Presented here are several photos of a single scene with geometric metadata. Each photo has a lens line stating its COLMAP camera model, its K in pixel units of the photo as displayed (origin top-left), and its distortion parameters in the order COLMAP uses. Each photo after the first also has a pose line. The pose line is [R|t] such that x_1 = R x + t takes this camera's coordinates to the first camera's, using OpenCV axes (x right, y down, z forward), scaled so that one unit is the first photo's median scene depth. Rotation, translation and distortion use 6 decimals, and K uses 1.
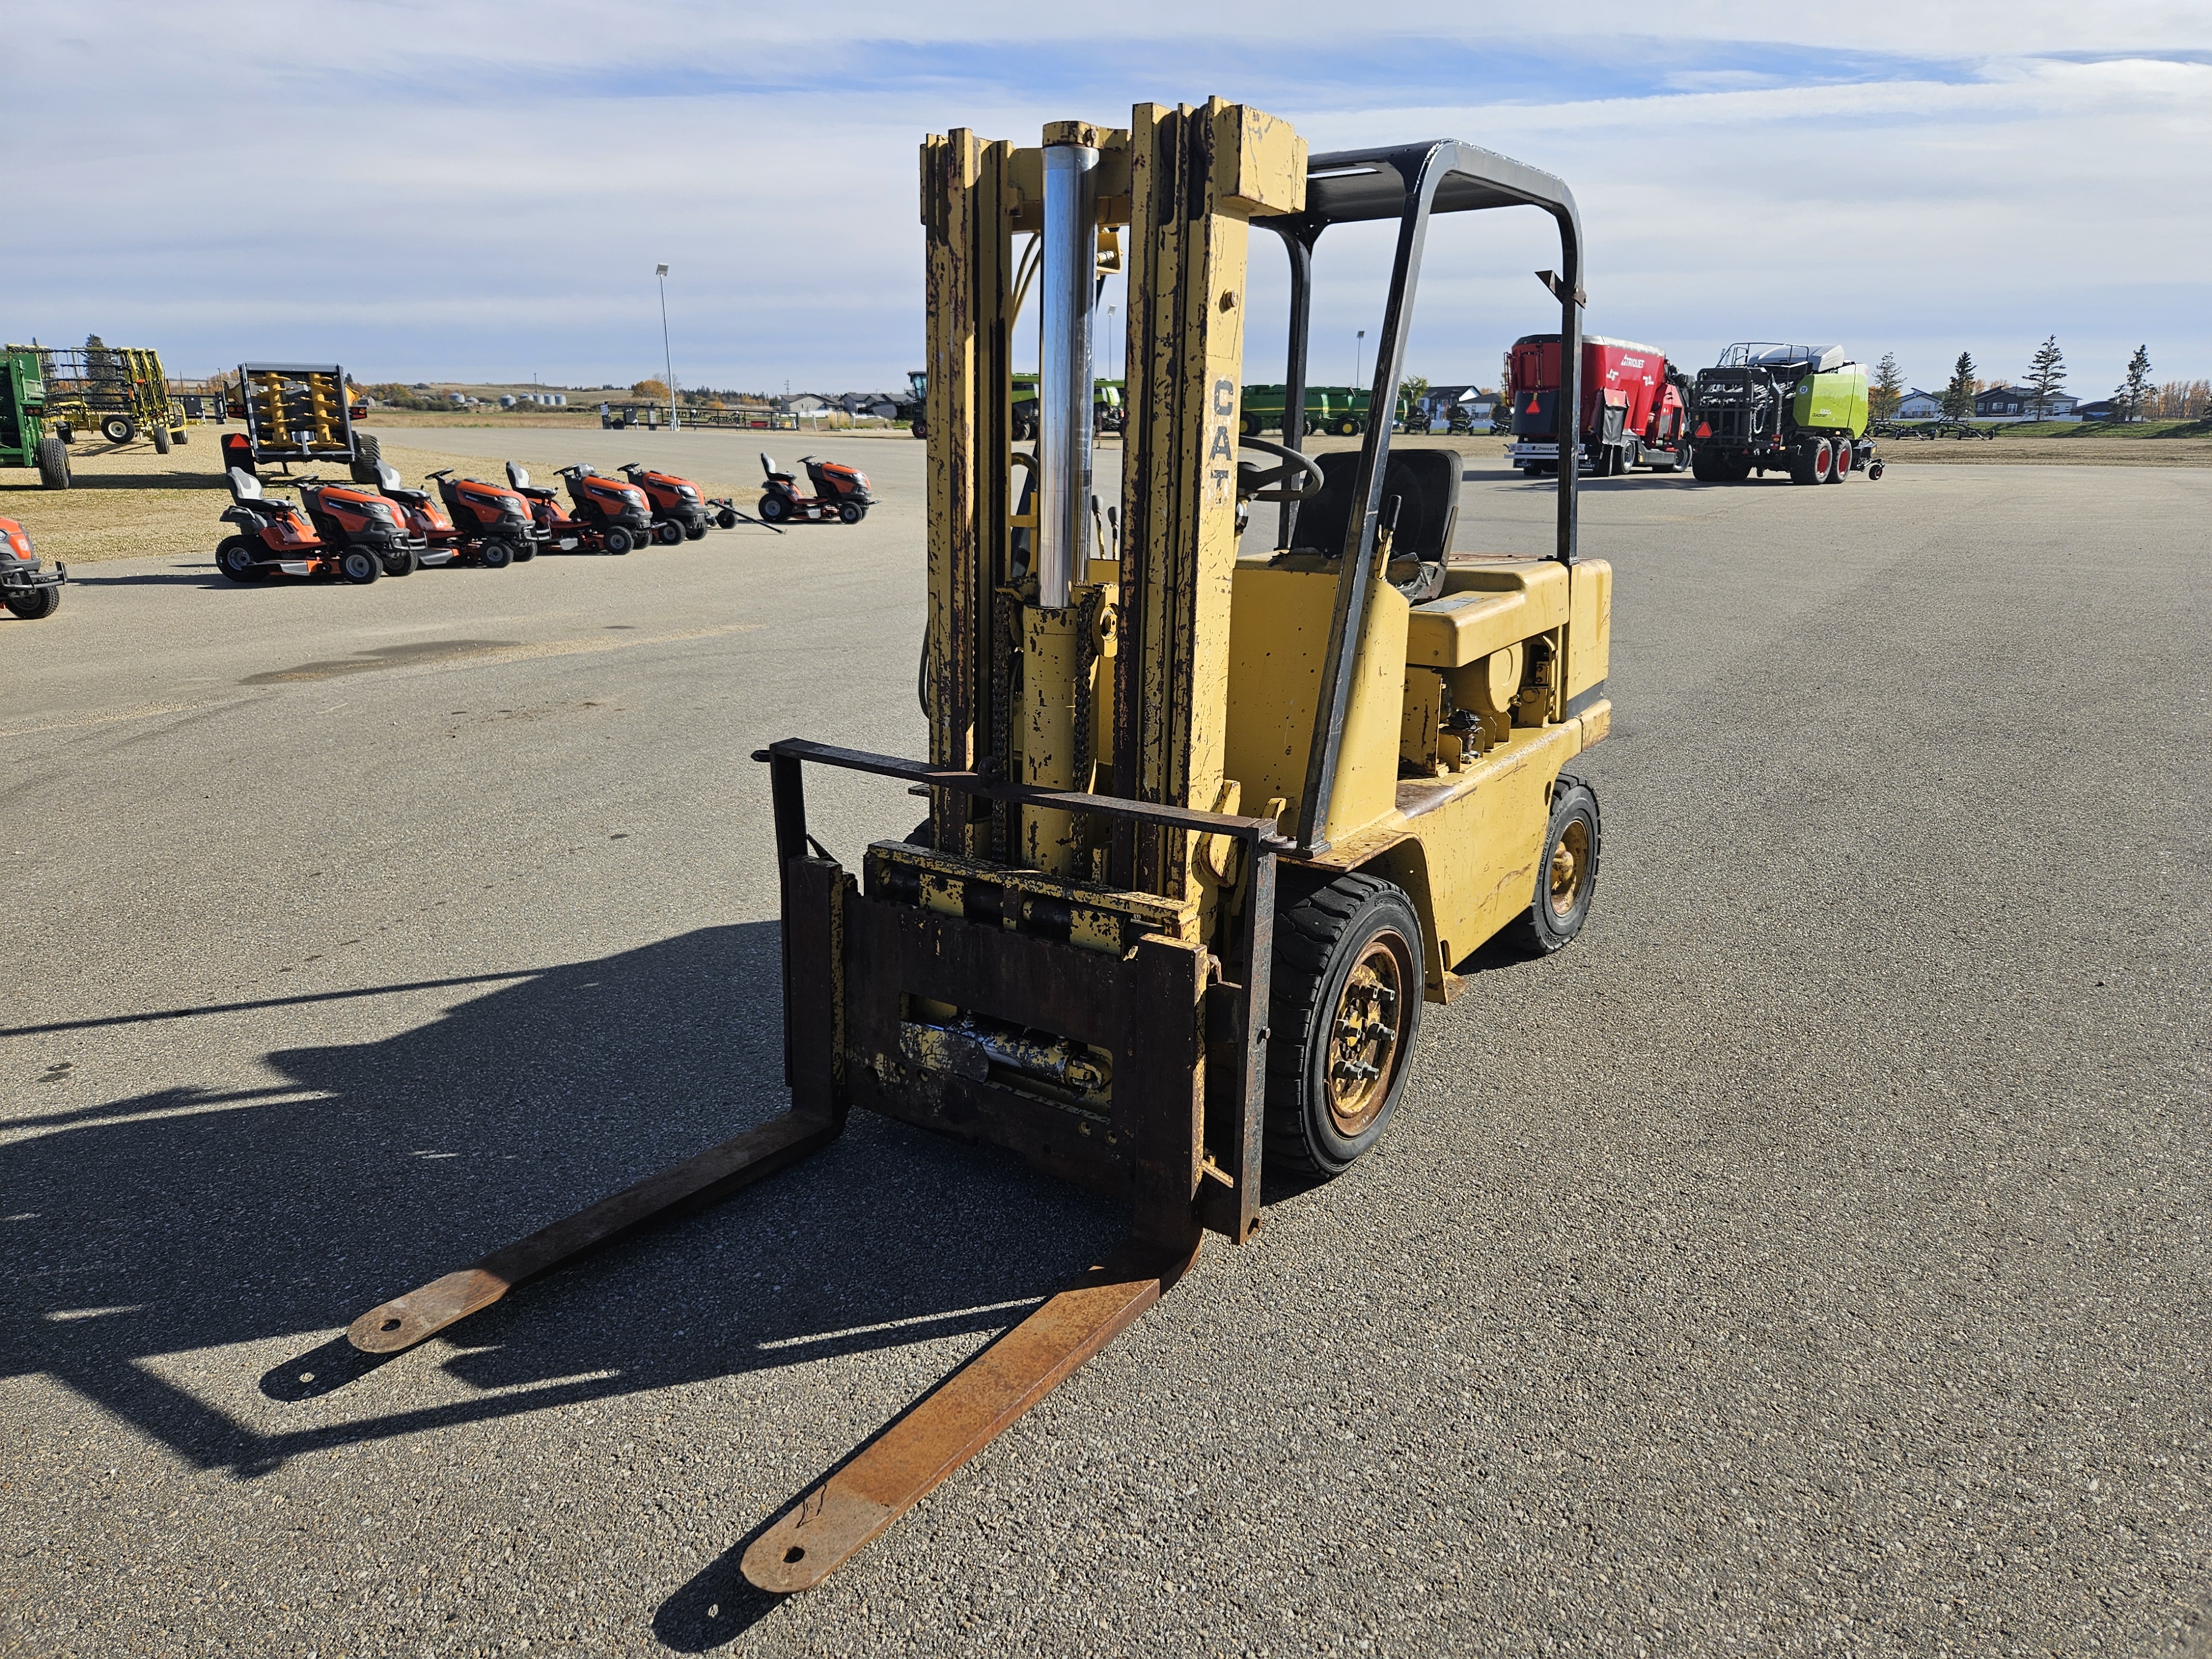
lens RADIAL K [[1466.5, 0, 1106.0], [0, 1466.5, 829.5], [0, 0, 1]] dist [0.065242, -0.049645]
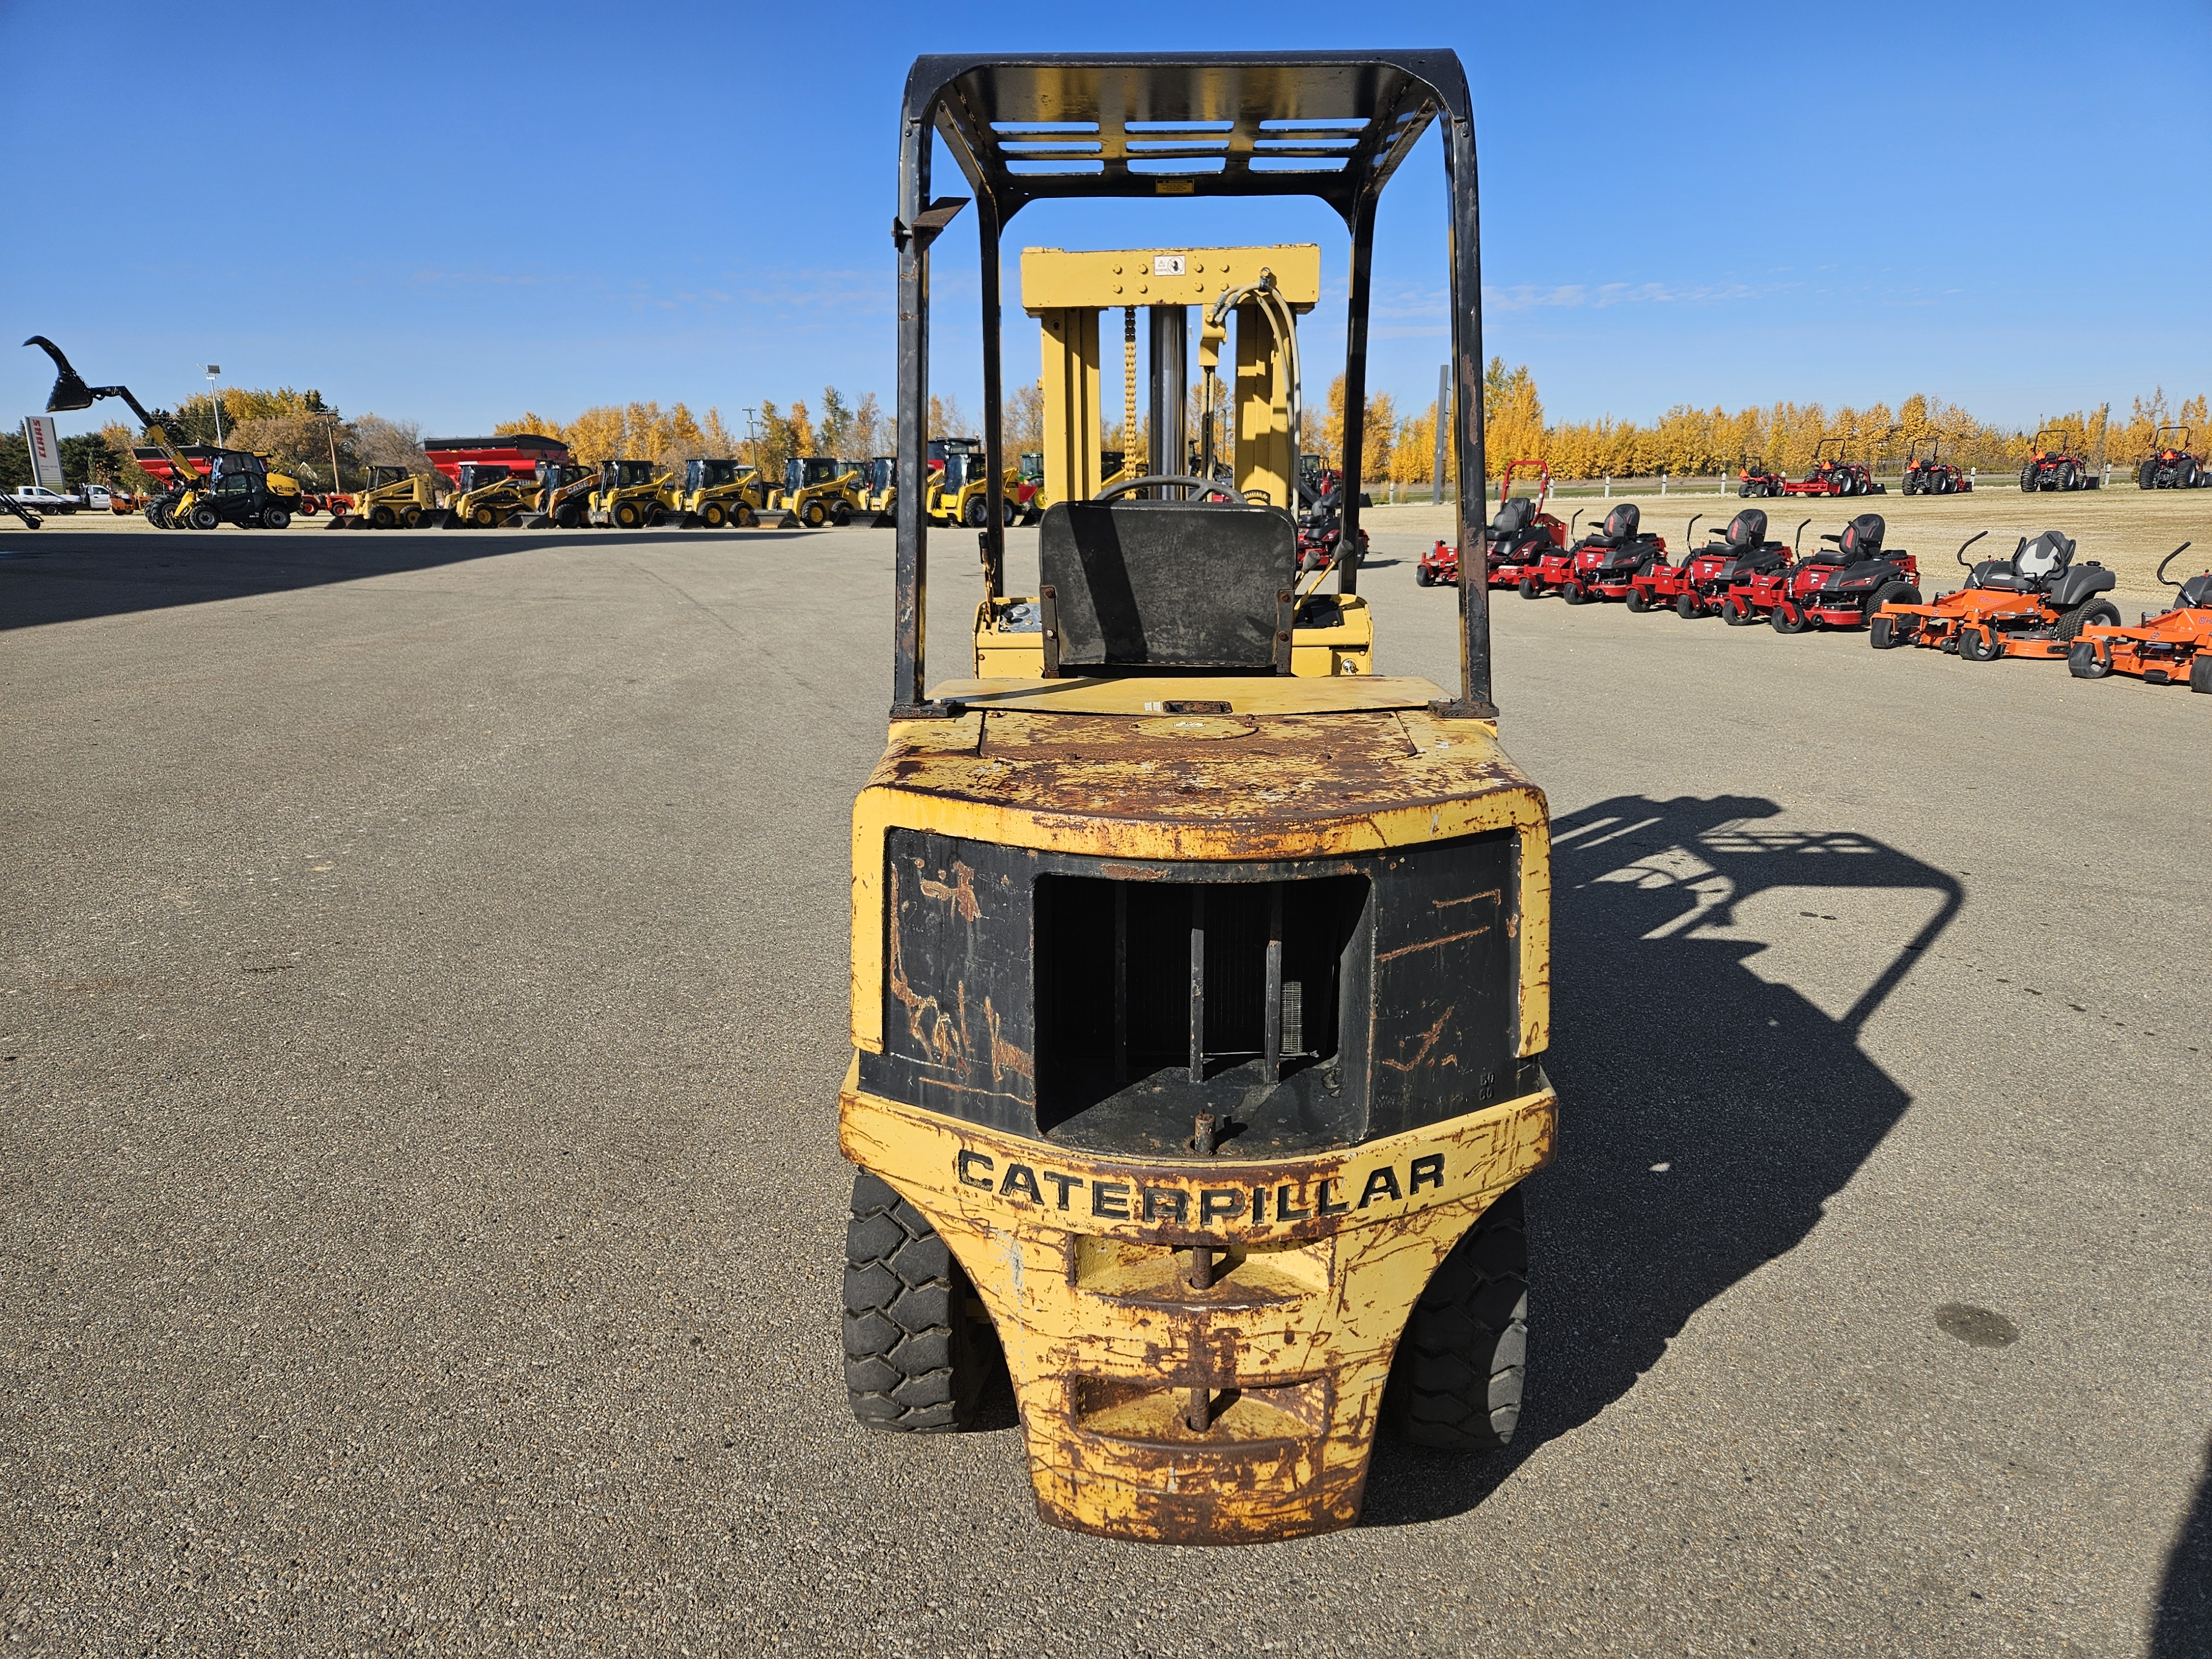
lens RADIAL K [[1475.5, 0, 1106.0], [0, 1475.5, 829.5], [0, 0, 1]] dist [0.073533, -0.054003]
pose [[-0.848551, 0.127119, -0.513616, 0.497142], [-0.129056, 0.891669, 0.433901, -0.364397], [0.513133, 0.434473, -0.740222, 1.364674]]
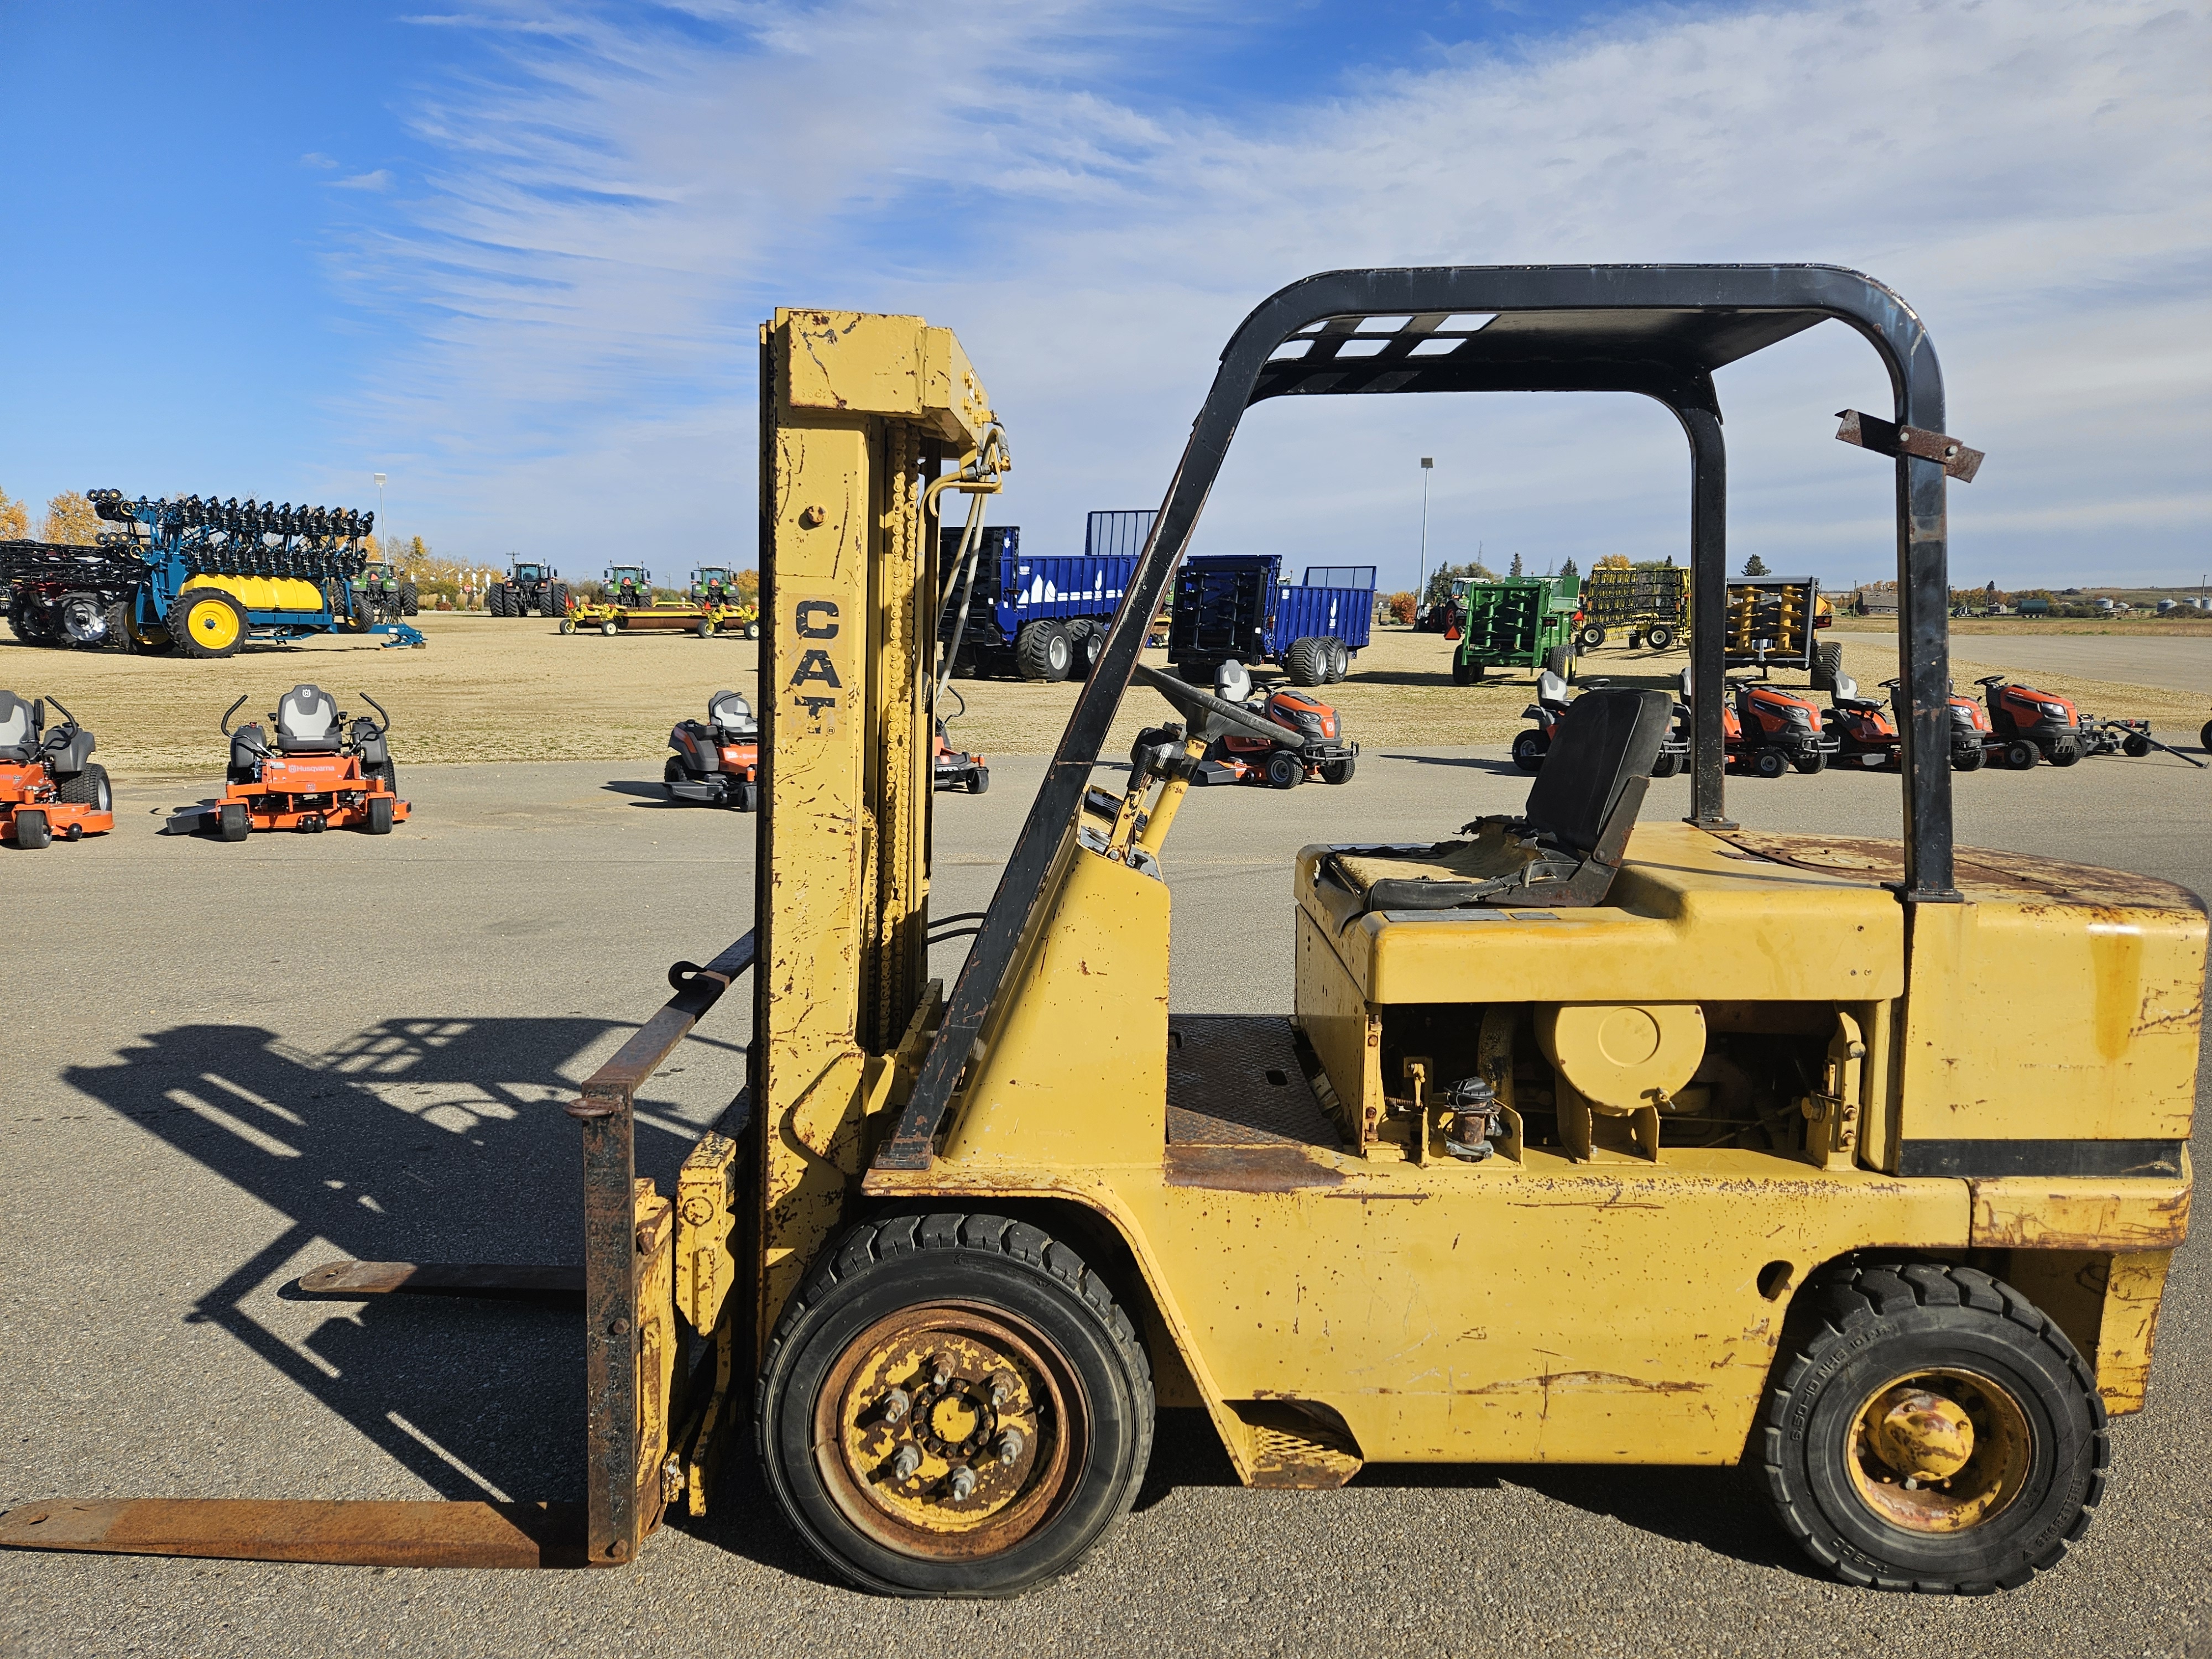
lens RADIAL K [[1475.5, 0, 1106.0], [0, 1475.5, 829.5], [0, 0, 1]] dist [0.073533, -0.054003]
pose [[0.561439, 0.119789, -0.818802, 0.557616], [-0.228137, 0.973528, -0.014004, -0.116295], [0.795450, 0.194662, 0.573905, 0.384043]]
